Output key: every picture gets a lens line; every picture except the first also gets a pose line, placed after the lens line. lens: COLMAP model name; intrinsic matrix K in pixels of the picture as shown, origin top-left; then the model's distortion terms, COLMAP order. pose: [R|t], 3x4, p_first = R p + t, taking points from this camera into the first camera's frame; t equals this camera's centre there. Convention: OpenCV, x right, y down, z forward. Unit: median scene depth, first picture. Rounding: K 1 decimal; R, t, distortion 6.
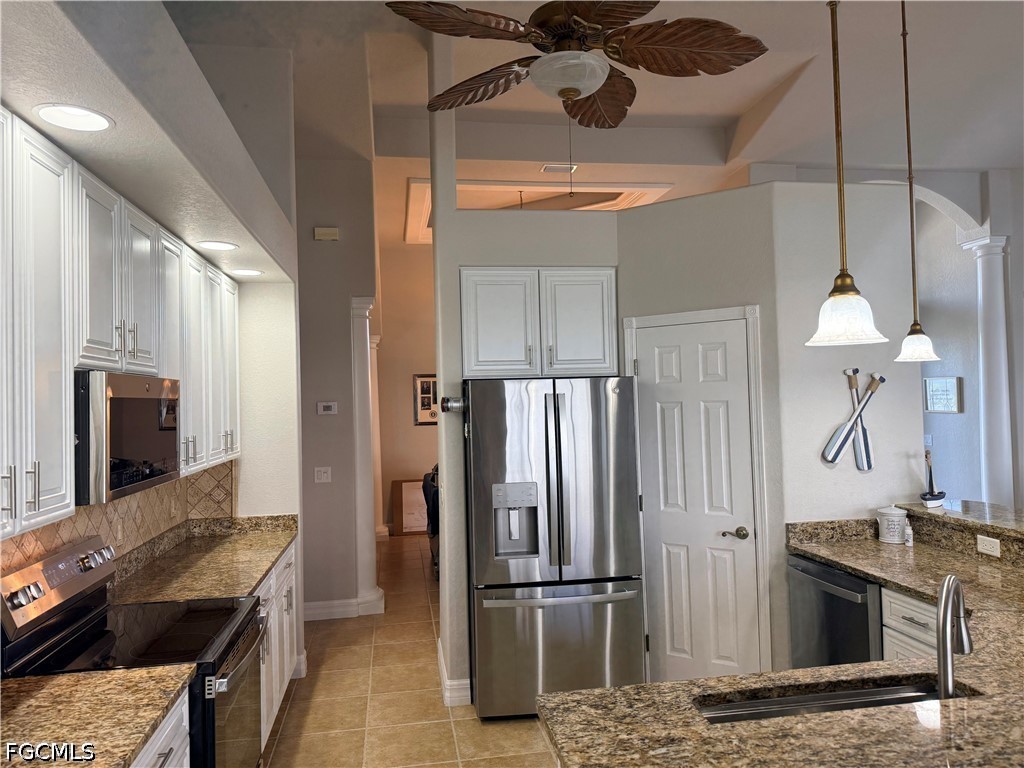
lens RADIAL K [[711.6, 0, 519.3], [0, 711.6, 379.6], [0, 0, 1]] dist [0.063163, -0.072409]
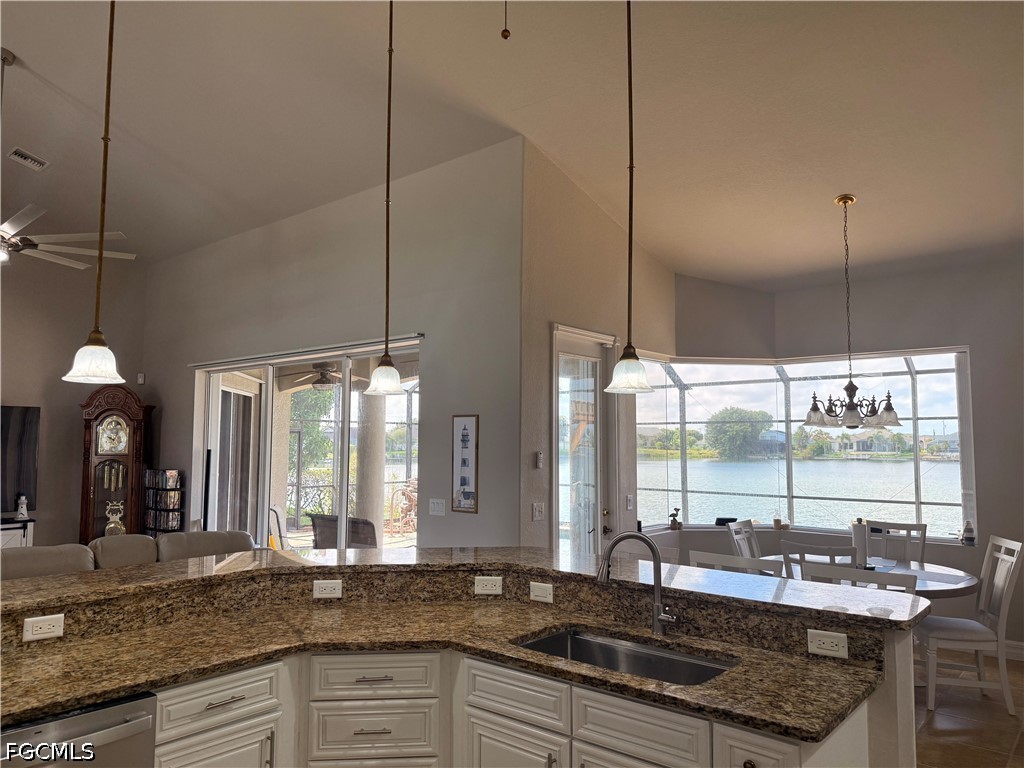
lens RADIAL K [[711.6, 0, 512.2], [0, 711.6, 393.8], [0, 0, 1]] dist [0.063163, -0.072409]
pose [[-0.643135, 0.081735, 0.761378, -0.240860], [-0.009299, 0.993380, -0.114495, 0.057823], [-0.765696, -0.080716, -0.638118, 0.987447]]
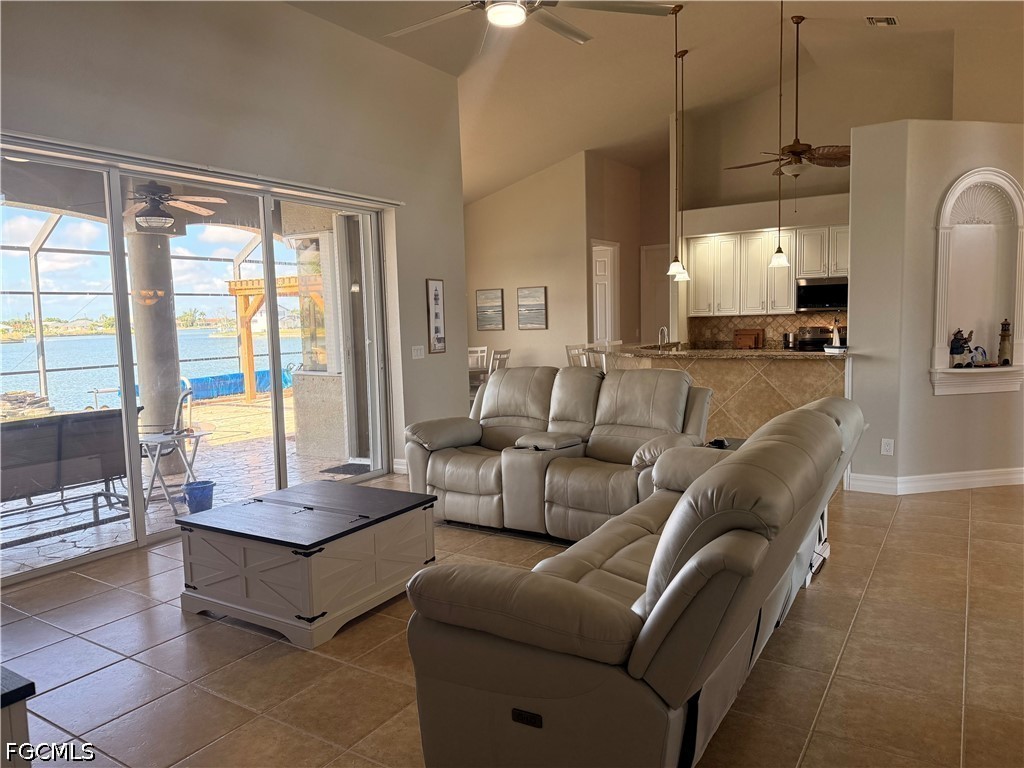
lens RADIAL K [[711.6, 0, 521.0], [0, 711.6, 400.4], [0, 0, 1]] dist [0.063163, -0.072409]
pose [[-0.665773, 0.132437, -0.734307, 2.191909], [0.068749, 0.990824, 0.116369, 0.050102], [0.742980, 0.026993, -0.668769, 1.579681]]
